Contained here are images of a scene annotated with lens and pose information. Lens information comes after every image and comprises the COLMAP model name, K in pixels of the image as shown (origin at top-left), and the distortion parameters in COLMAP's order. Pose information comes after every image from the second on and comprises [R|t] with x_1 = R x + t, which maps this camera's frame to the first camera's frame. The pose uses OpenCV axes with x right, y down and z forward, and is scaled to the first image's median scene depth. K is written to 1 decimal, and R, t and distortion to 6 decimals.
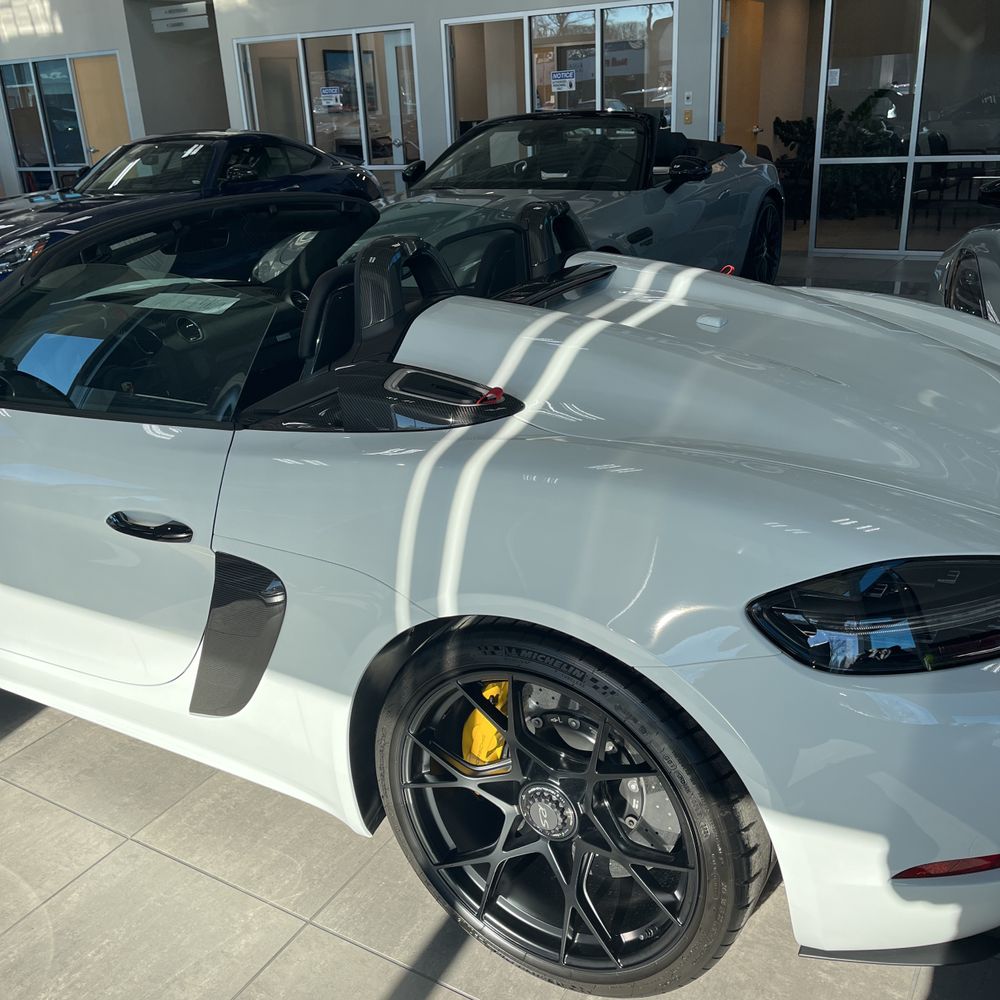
lens RADIAL K [[1068.3, 0, 500.0], [0, 1068.3, 500.0], [0, 0, 1]] dist [0.070849, -0.016444]
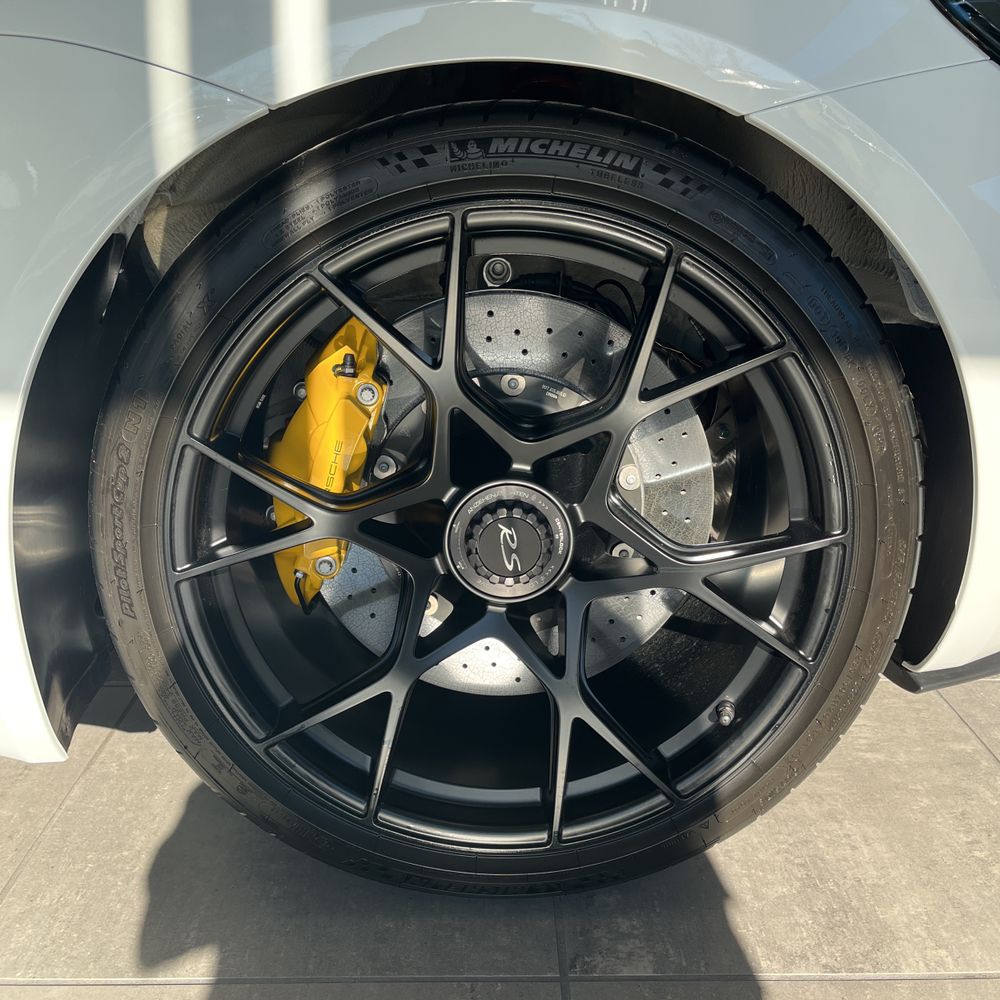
lens RADIAL K [[1018.7, 0, 500.0], [0, 1018.7, 500.0], [0, 0, 1]] dist [0.048114, -0.054401]
pose [[0.843383, -0.102187, 0.527506, -0.215222], [0.157889, 0.985539, -0.061519, 0.305337], [-0.513591, 0.135172, 0.847321, 0.606569]]
